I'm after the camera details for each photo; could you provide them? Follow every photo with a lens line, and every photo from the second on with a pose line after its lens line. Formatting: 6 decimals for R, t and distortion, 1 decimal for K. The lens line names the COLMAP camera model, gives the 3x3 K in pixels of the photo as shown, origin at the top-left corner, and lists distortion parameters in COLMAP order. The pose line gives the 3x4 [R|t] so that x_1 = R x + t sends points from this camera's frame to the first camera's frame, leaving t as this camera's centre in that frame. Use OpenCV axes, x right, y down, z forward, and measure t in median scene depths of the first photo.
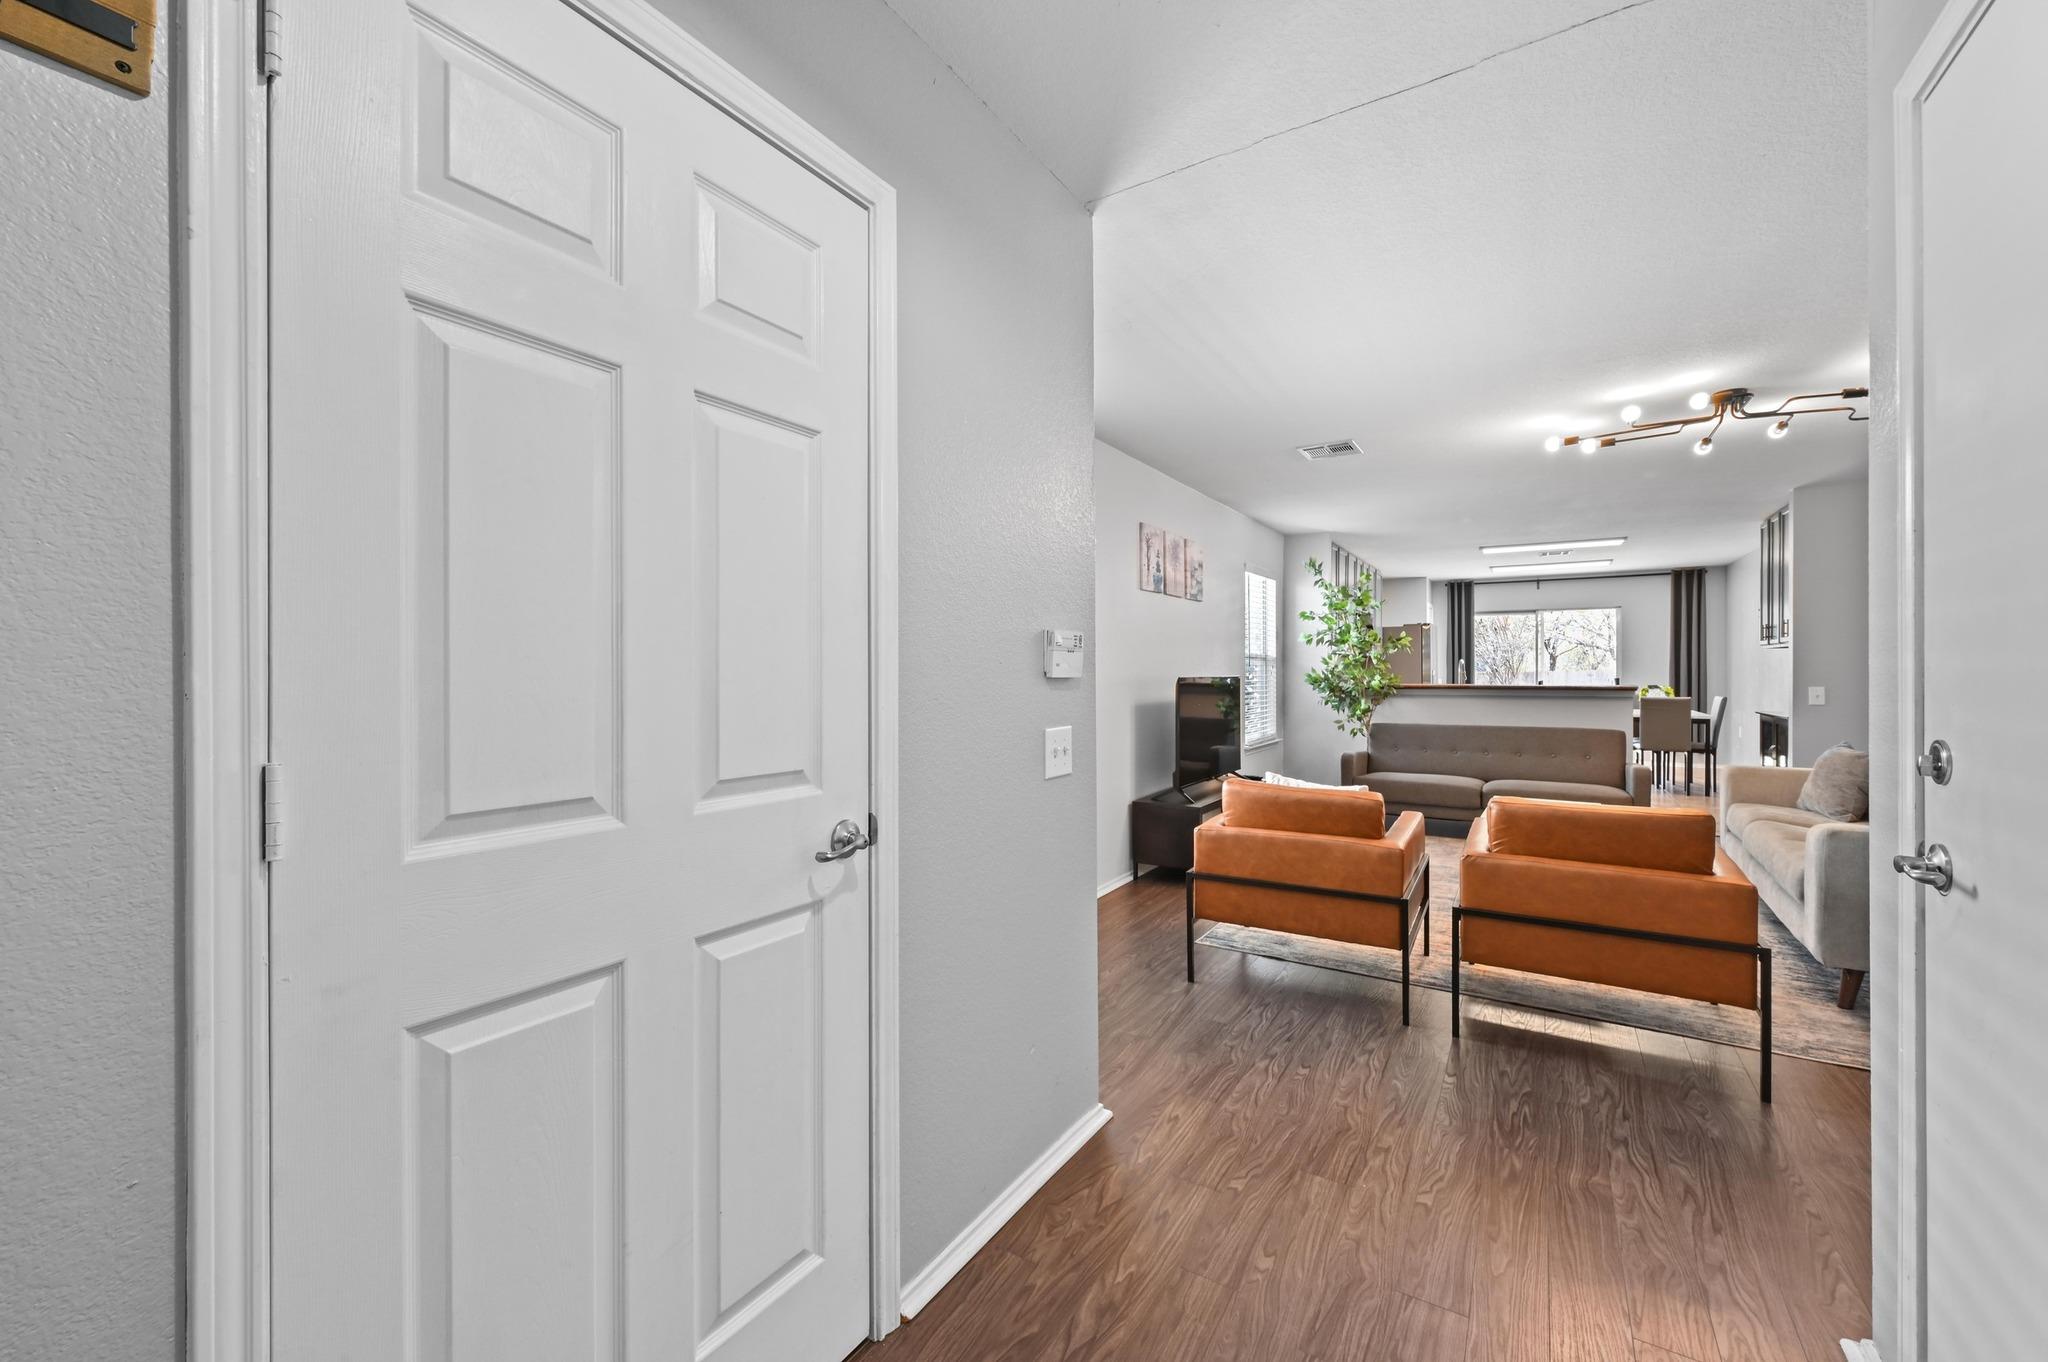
lens RADIAL K [[807.6, 0, 1020.8], [0, 807.6, 684.3], [0, 0, 1]] dist [0.001145, 0.000115]
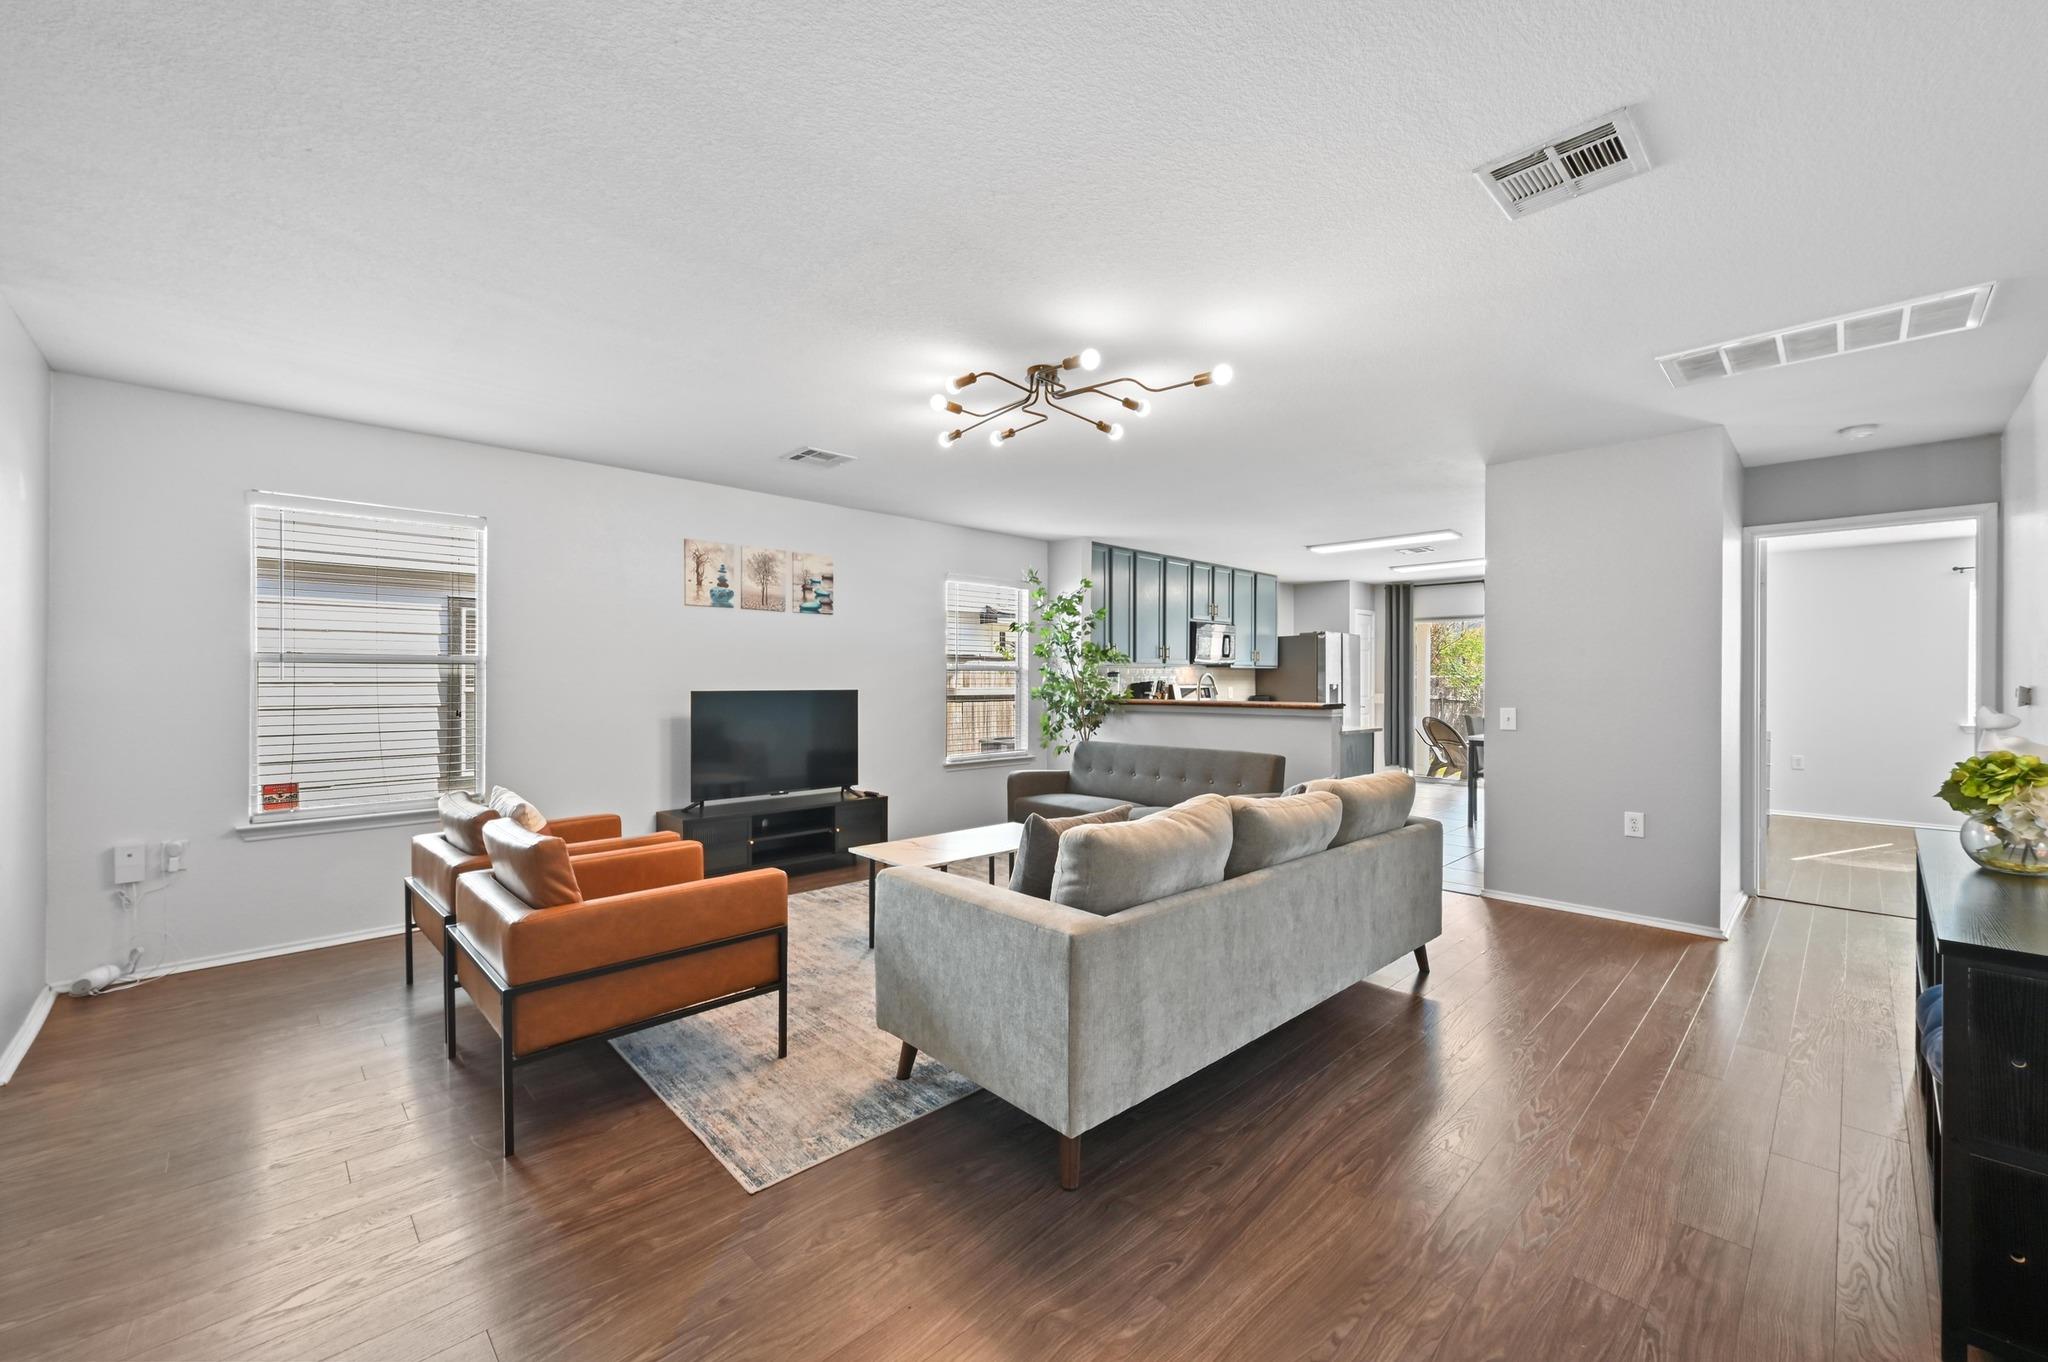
lens RADIAL K [[807.6, 0, 1020.8], [0, 807.6, 684.3], [0, 0, 1]] dist [0.001145, 0.000115]
pose [[0.974480, 0.004622, -0.224426, 0.576566], [-0.007919, 0.999873, -0.013796, -0.003998], [0.224334, 0.015221, 0.974393, 0.077460]]
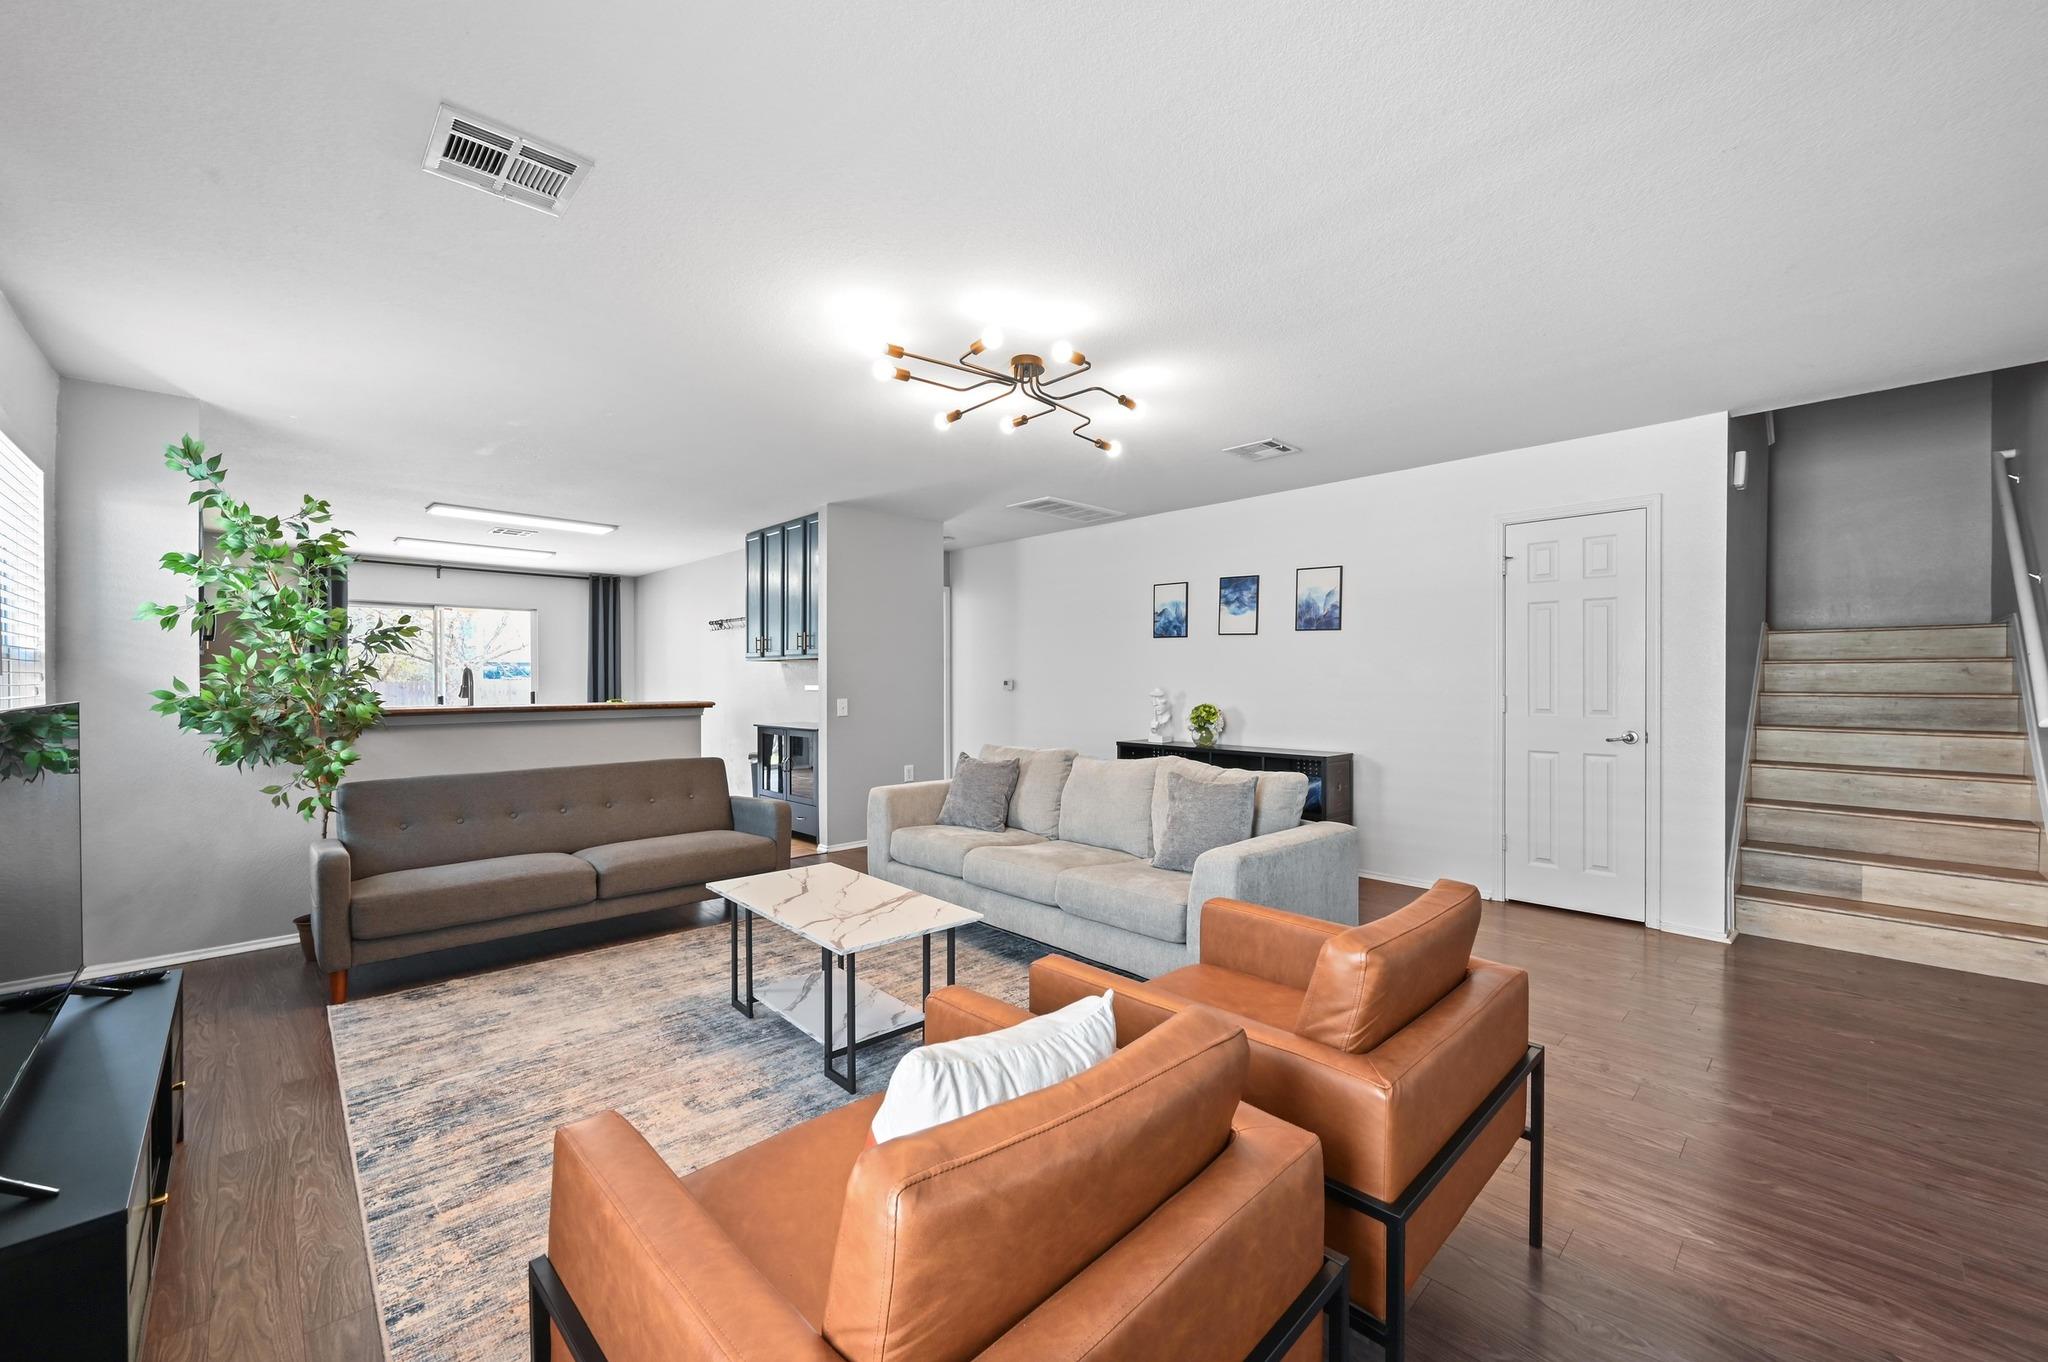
lens RADIAL K [[807.6, 0, 1020.8], [0, 807.6, 684.3], [0, 0, 1]] dist [0.001145, 0.000115]
pose [[0.231045, -0.003332, 0.972937, 0.021470], [0.016870, 0.999858, -0.000582, -0.009066], [-0.972797, 0.016548, 0.231068, 0.443735]]
